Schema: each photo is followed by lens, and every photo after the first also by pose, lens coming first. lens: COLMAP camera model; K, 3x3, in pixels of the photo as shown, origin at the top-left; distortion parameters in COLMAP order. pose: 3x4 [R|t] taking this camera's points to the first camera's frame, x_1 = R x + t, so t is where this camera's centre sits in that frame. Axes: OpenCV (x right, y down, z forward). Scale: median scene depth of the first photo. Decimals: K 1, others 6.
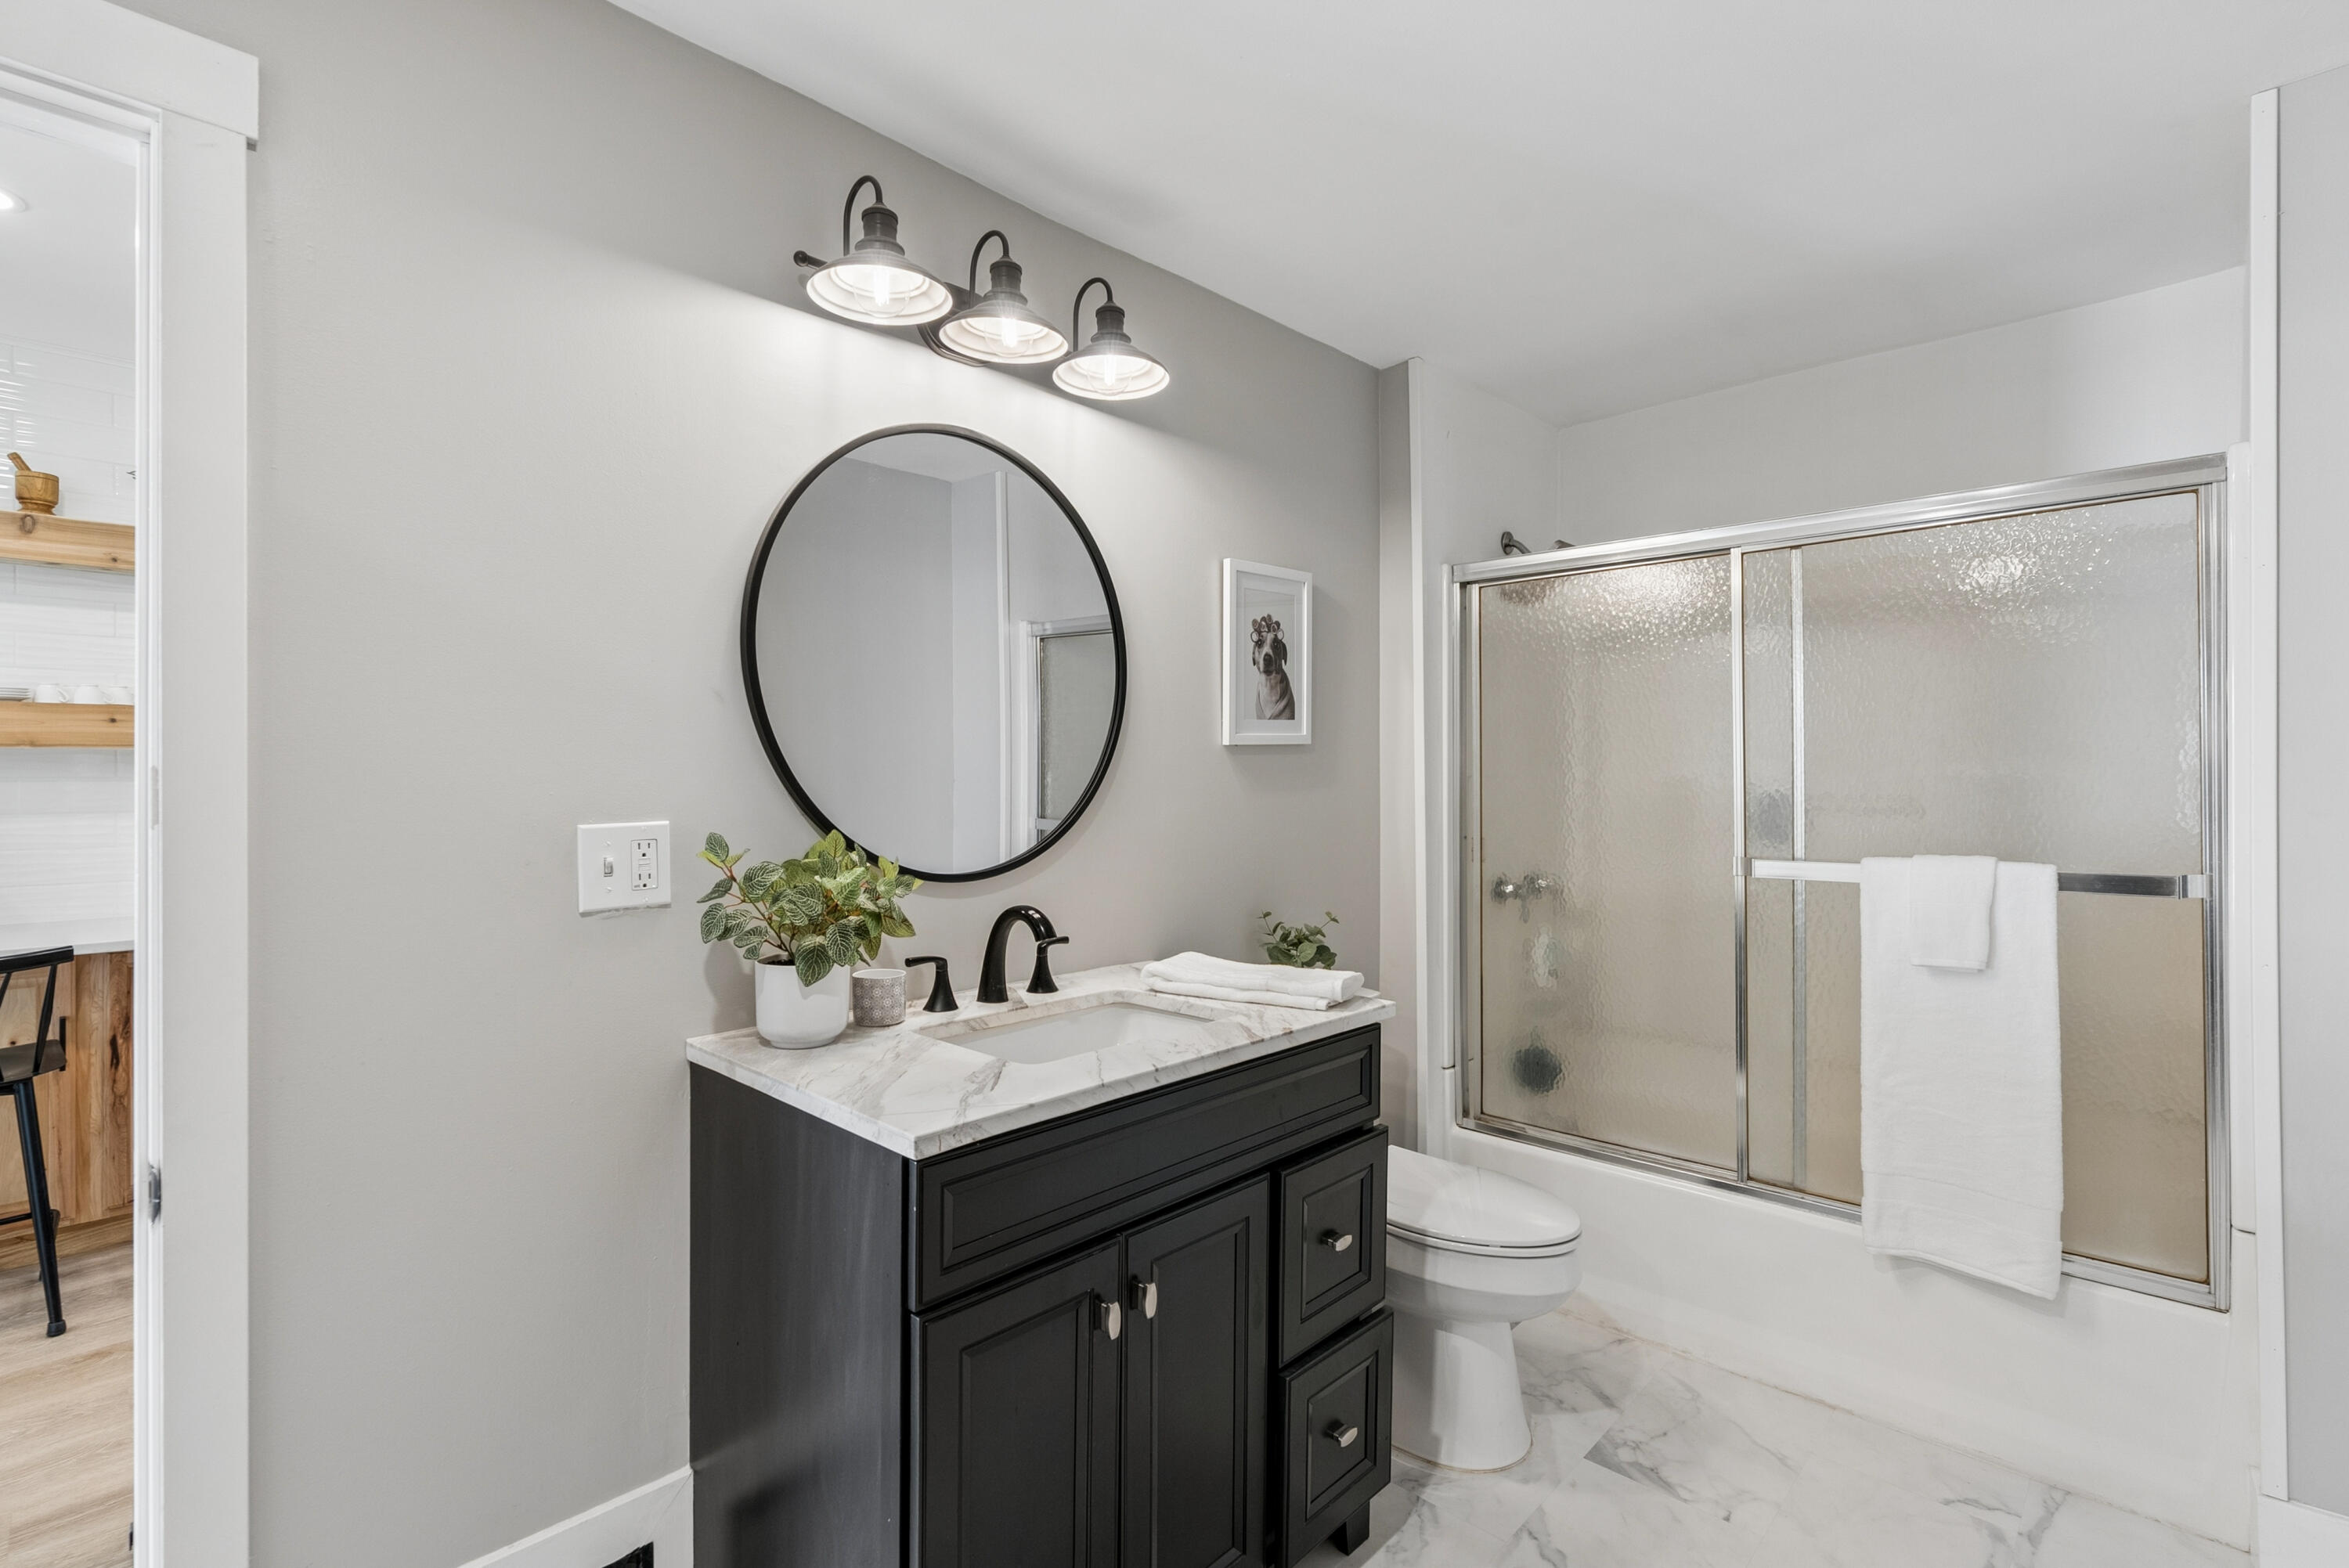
lens RADIAL K [[1089.2, 0, 1170.2], [0, 1089.2, 775.8], [0, 0, 1]] dist [-0.009490, 0.002251]
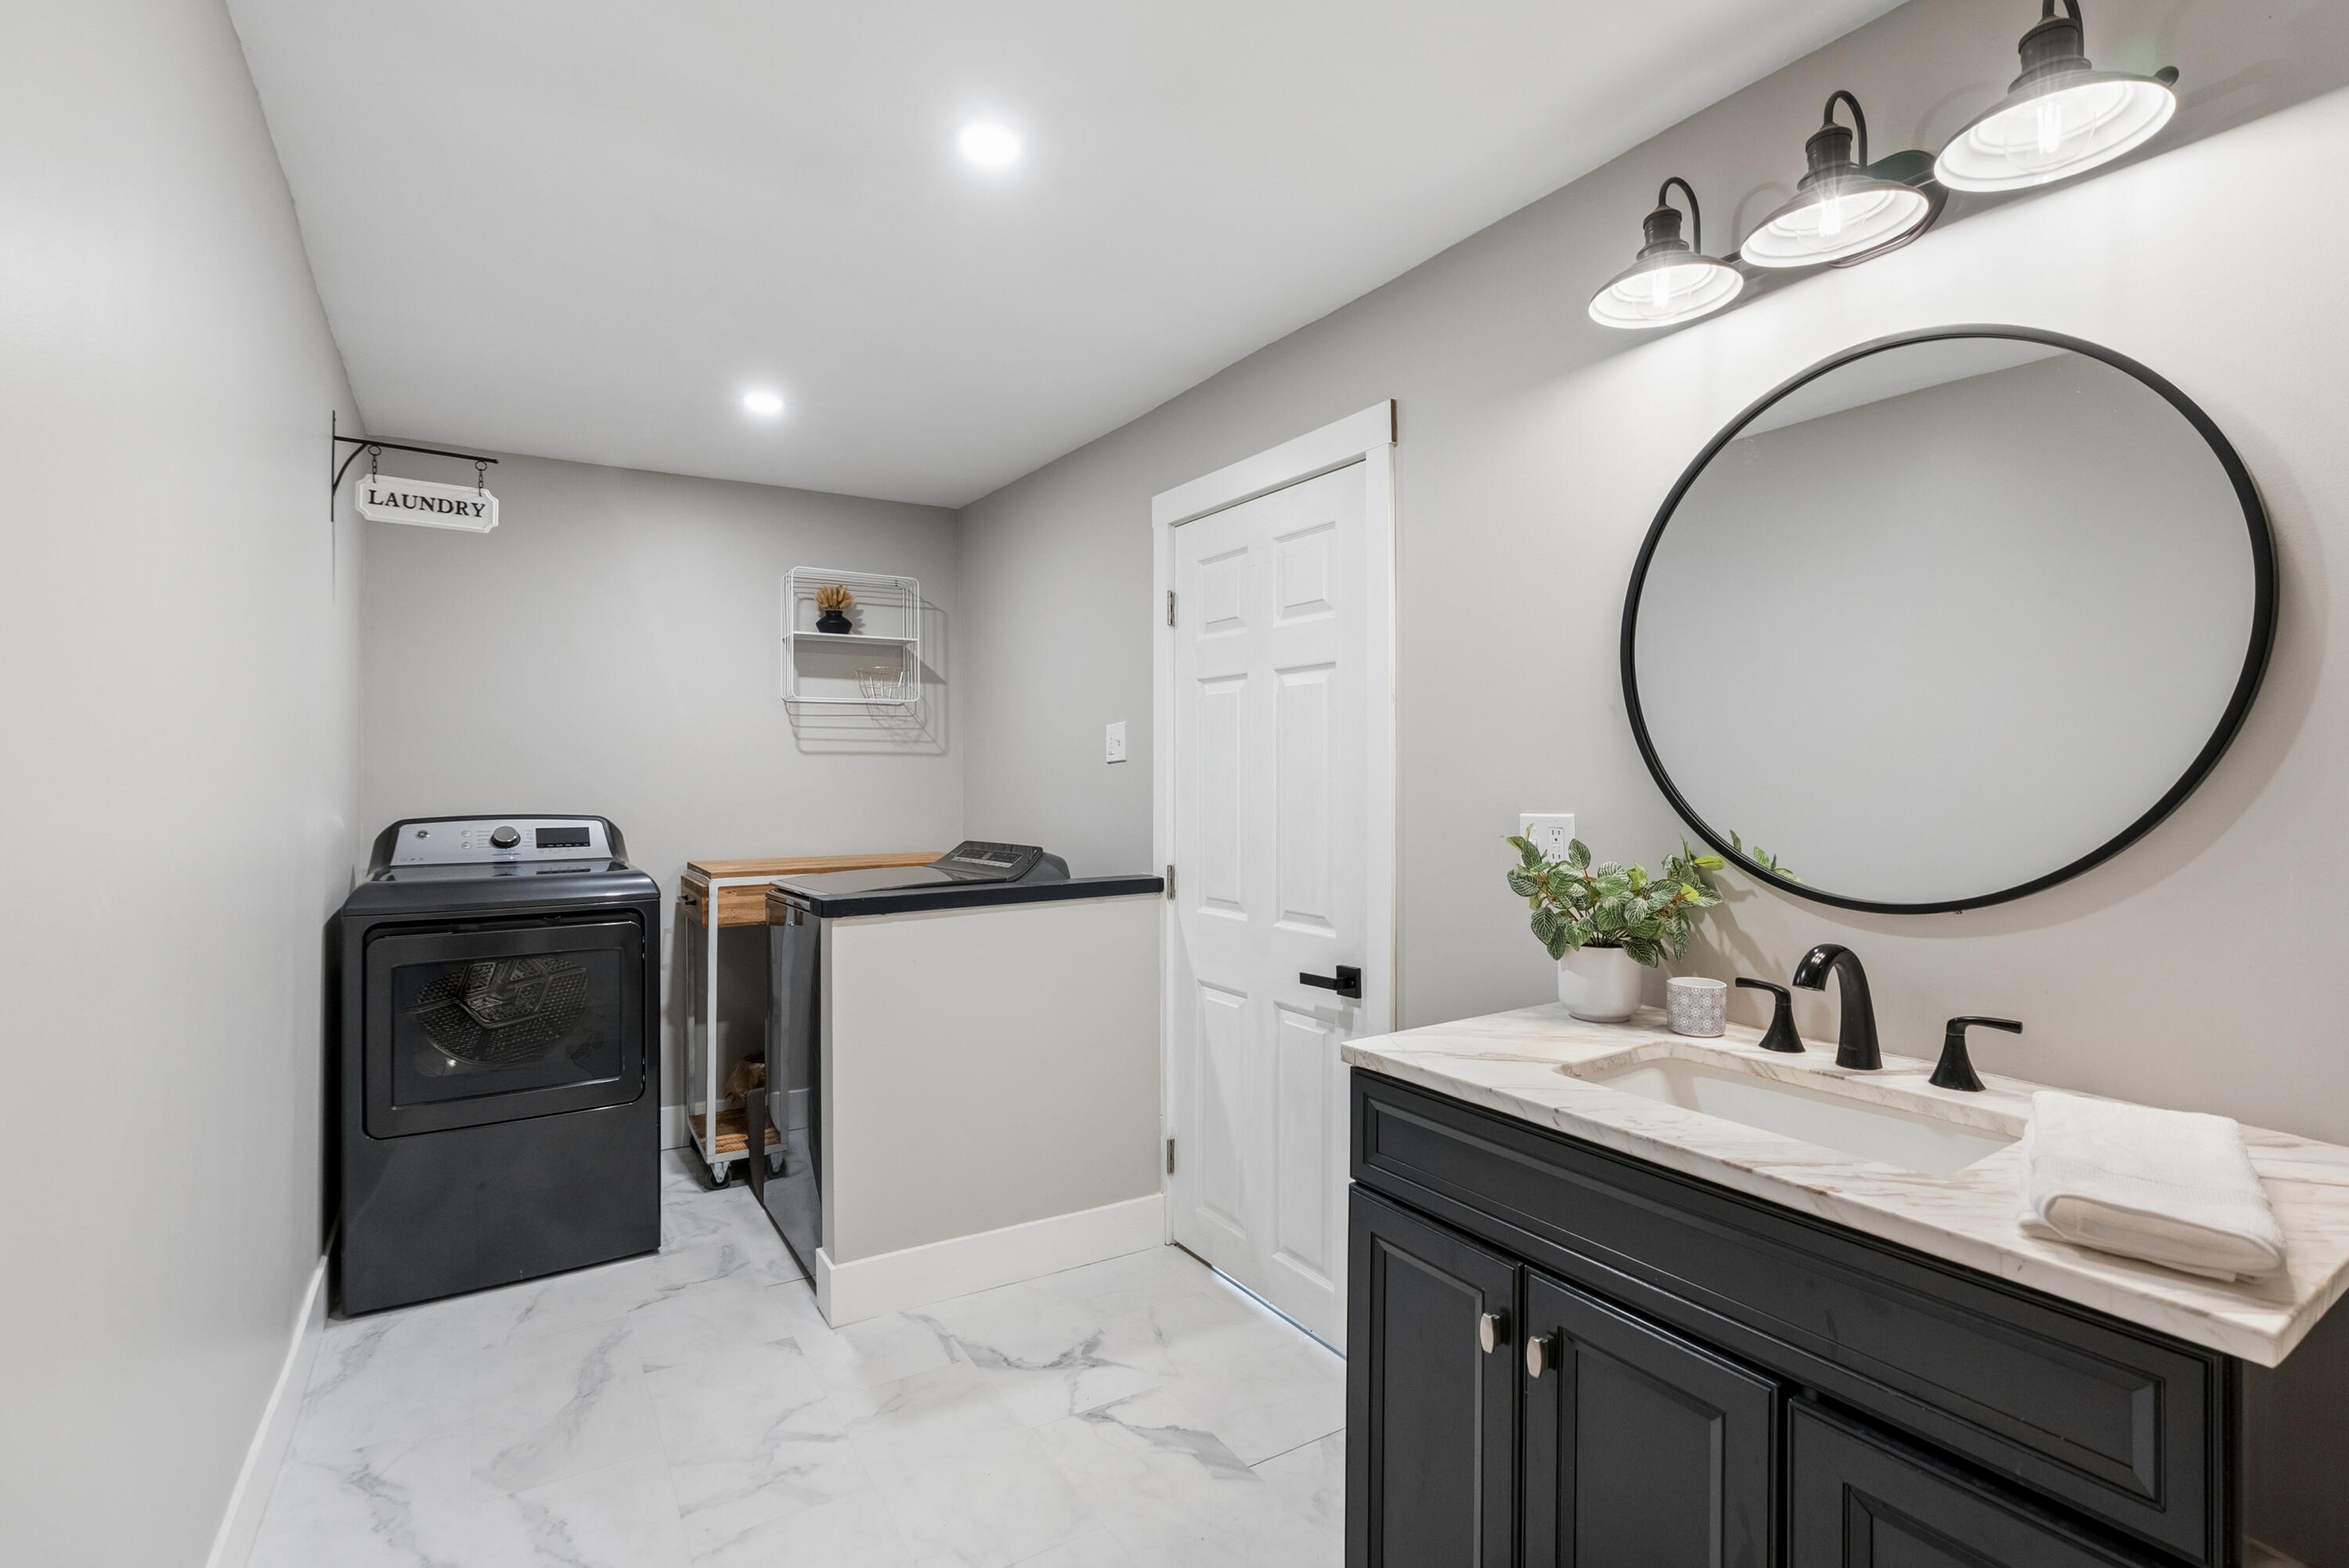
lens RADIAL K [[1089.2, 0, 1171.7], [0, 1089.2, 777.8], [0, 0, 1]] dist [-0.009490, 0.002251]
pose [[-0.239844, -0.003064, -0.970807, 0.750993], [-0.003817, 0.999990, -0.002213, 0.003128], [0.970804, 0.003175, -0.239853, 0.743246]]
